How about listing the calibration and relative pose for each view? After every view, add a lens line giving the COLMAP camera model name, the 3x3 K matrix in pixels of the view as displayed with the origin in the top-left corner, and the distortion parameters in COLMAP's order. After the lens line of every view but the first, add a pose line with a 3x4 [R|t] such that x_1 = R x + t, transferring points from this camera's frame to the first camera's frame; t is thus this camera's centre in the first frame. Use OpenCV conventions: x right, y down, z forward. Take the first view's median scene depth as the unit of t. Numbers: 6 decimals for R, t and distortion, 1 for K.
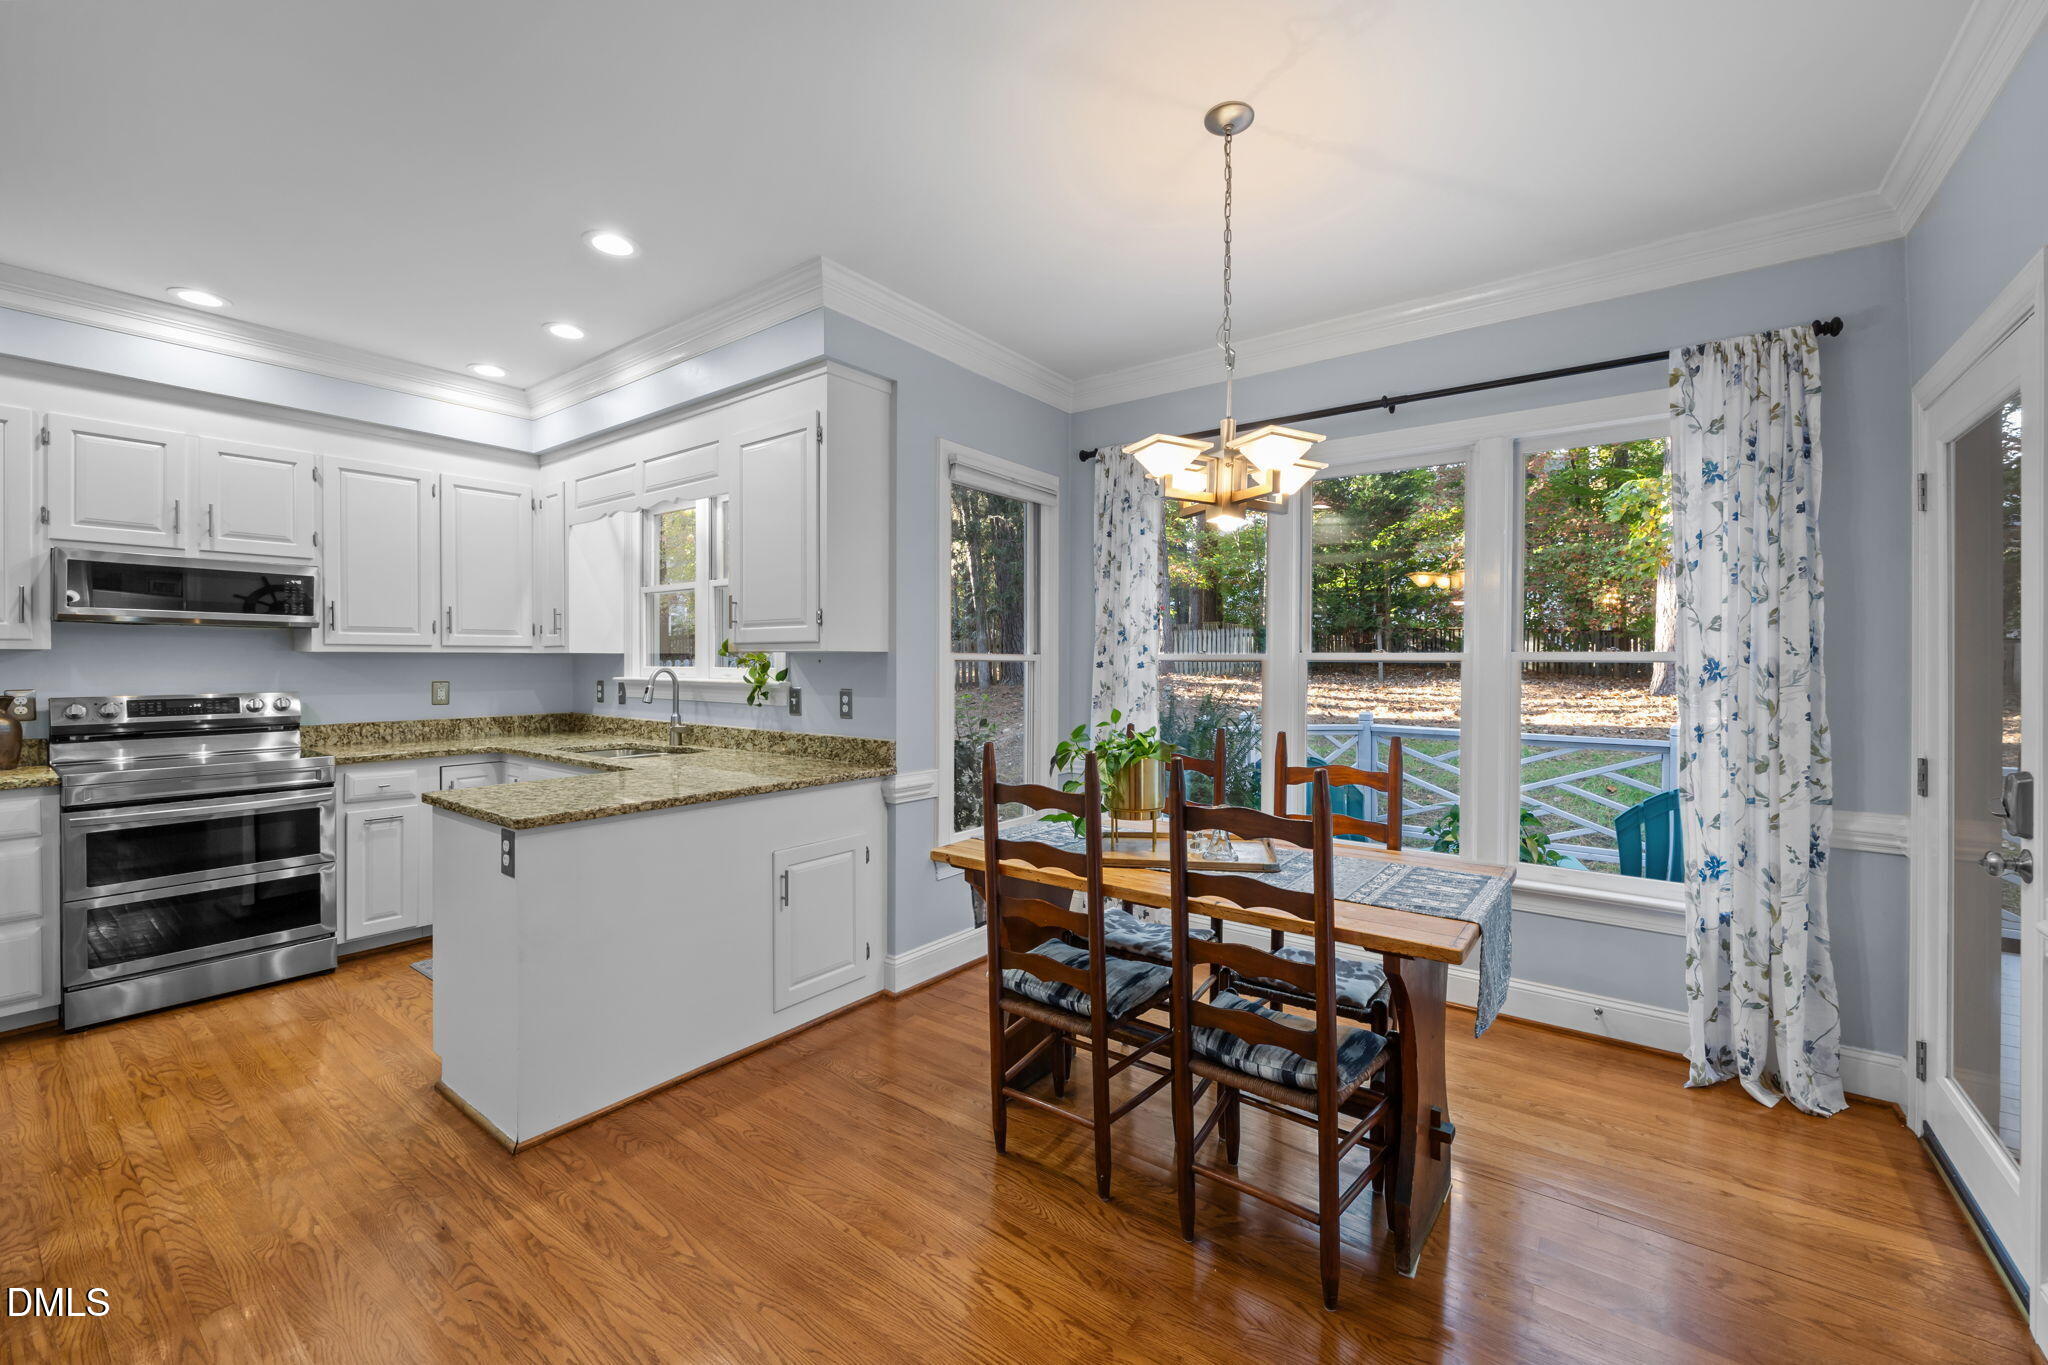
lens RADIAL K [[822.1, 0, 1030.5], [0, 822.1, 672.5], [0, 0, 1]] dist [-0.001759, -0.000002]
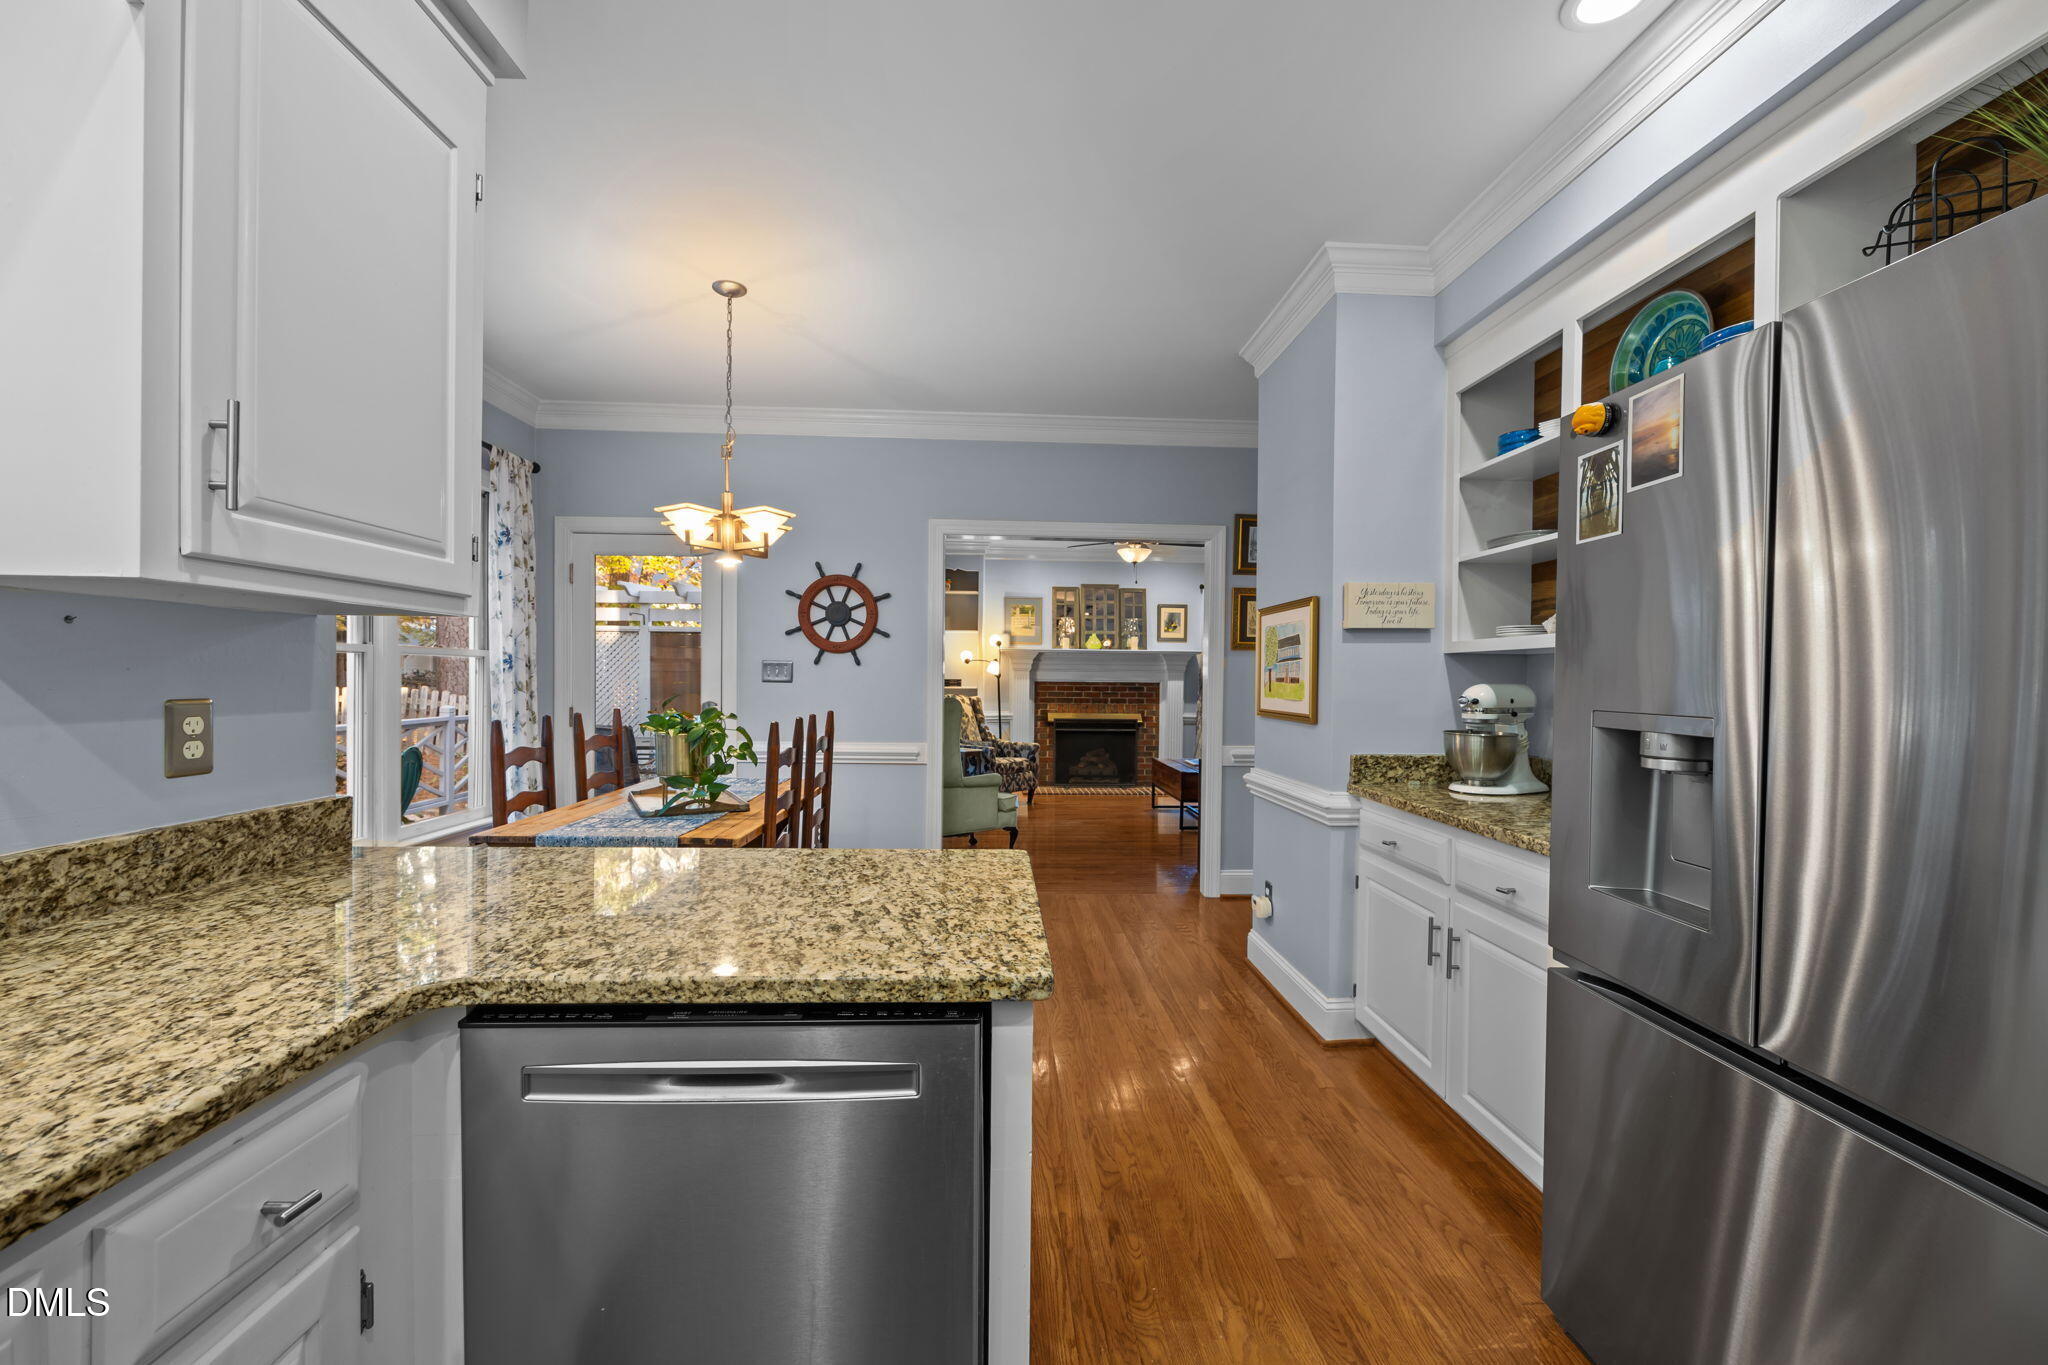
lens RADIAL K [[821.1, 0, 1020.3], [0, 821.1, 685.6], [0, 0, 1]] dist [-0.000114, 0.000134]
pose [[-0.628517, -0.017843, 0.777591, -0.719808], [-0.003145, 0.999787, 0.020400, 0.004115], [-0.777789, 0.010377, -0.628440, 0.877367]]
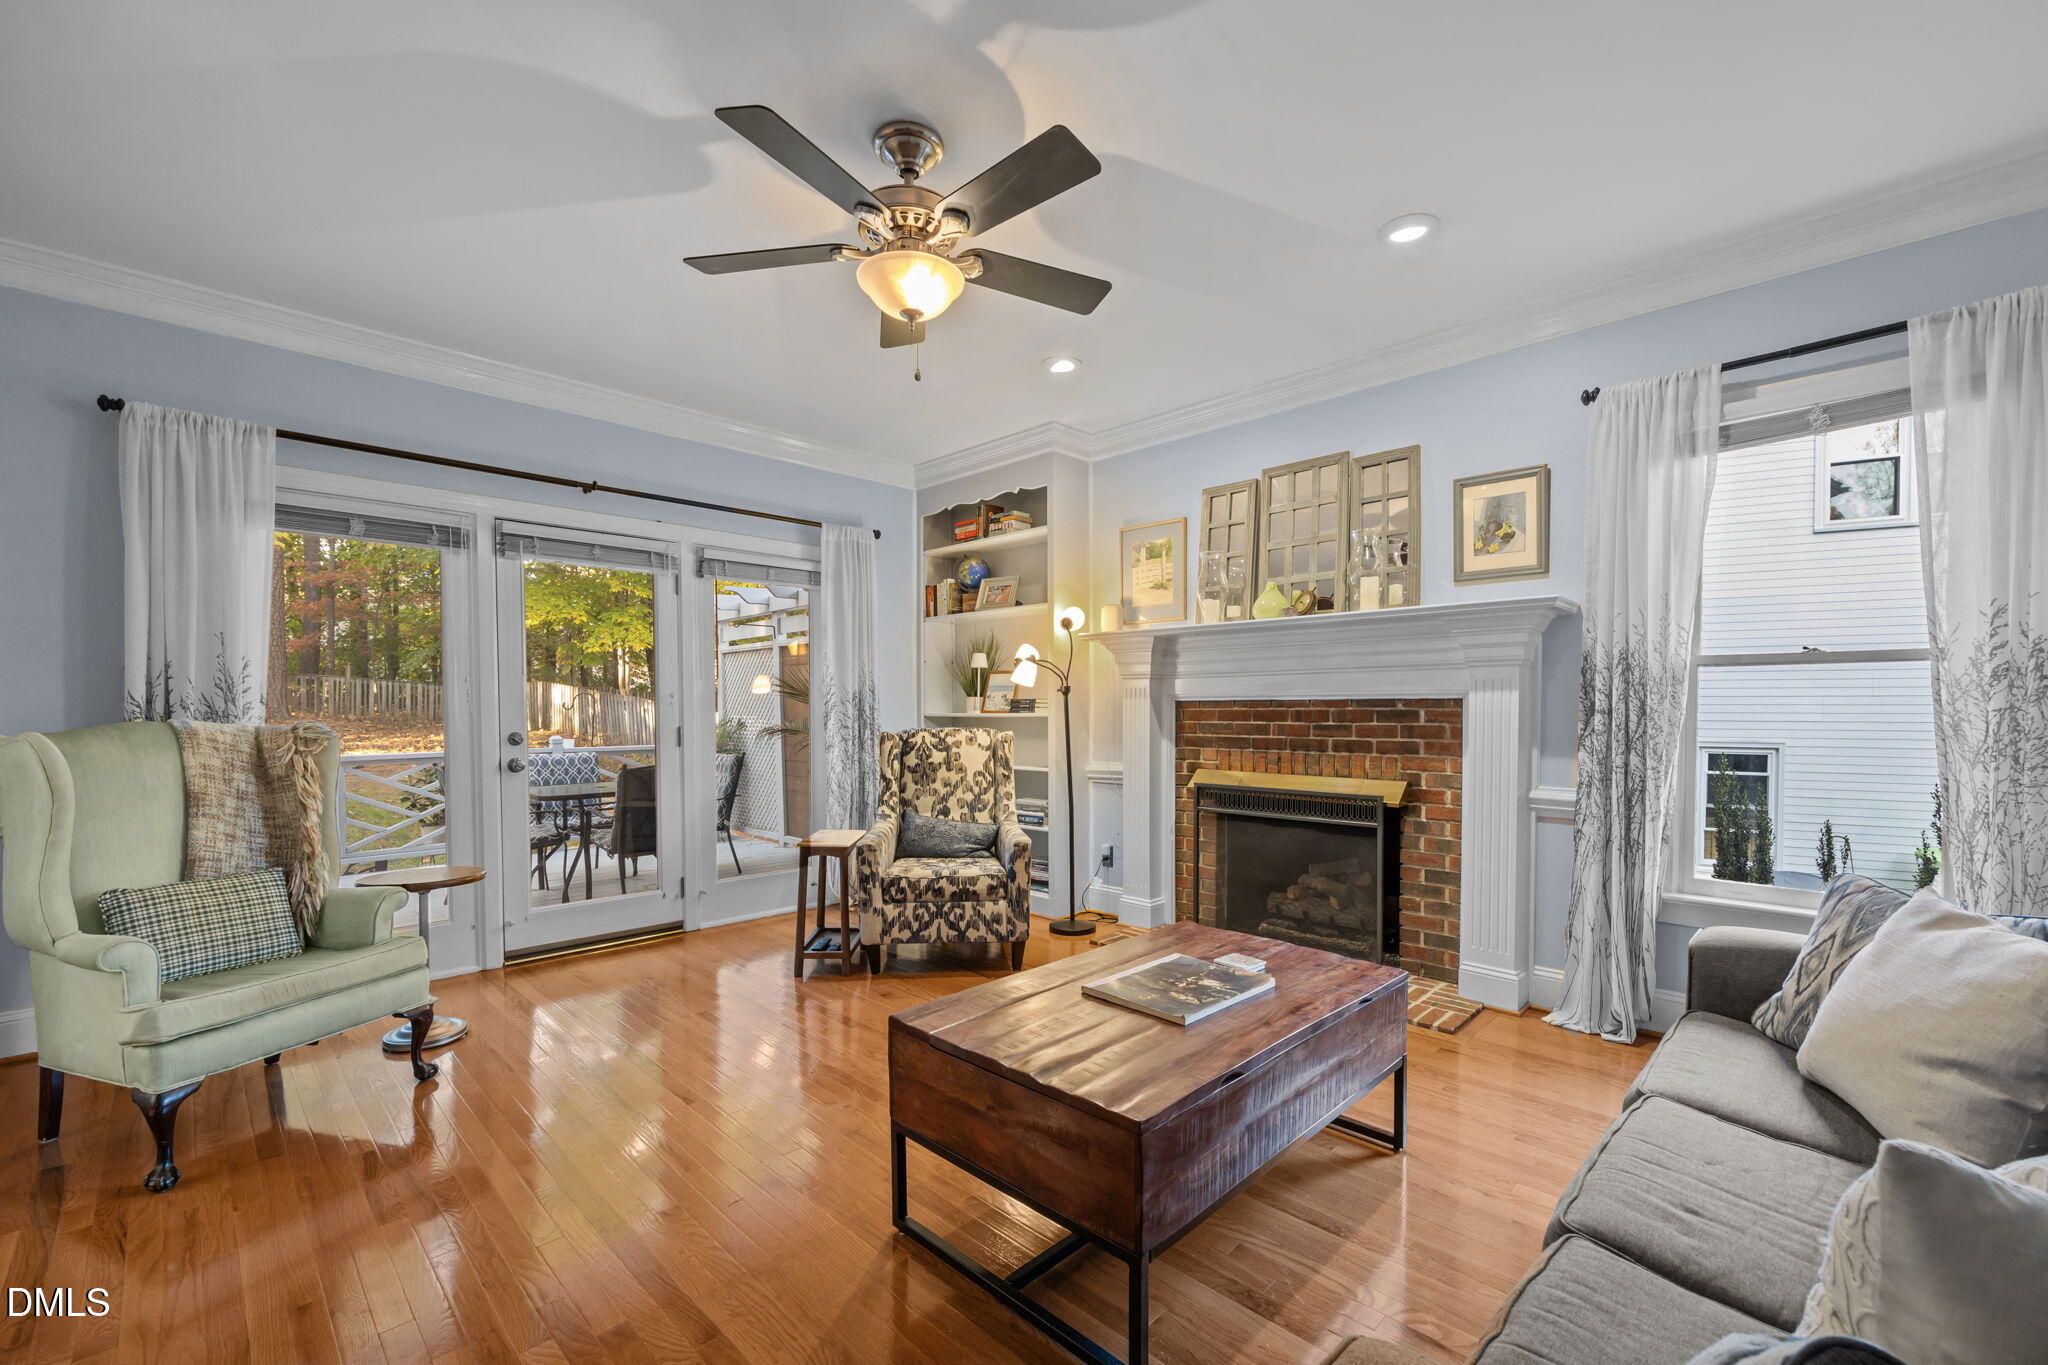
lens RADIAL K [[856.4, 0, 1031.6], [0, 856.4, 721.3], [0, 0, 1]] dist [-0.000634, 0.000049]
pose [[0.140528, -0.020805, 0.989858, -0.020146], [0.015316, 0.999705, 0.018838, 0.046234], [-0.989958, 0.012513, 0.140805, -0.733547]]
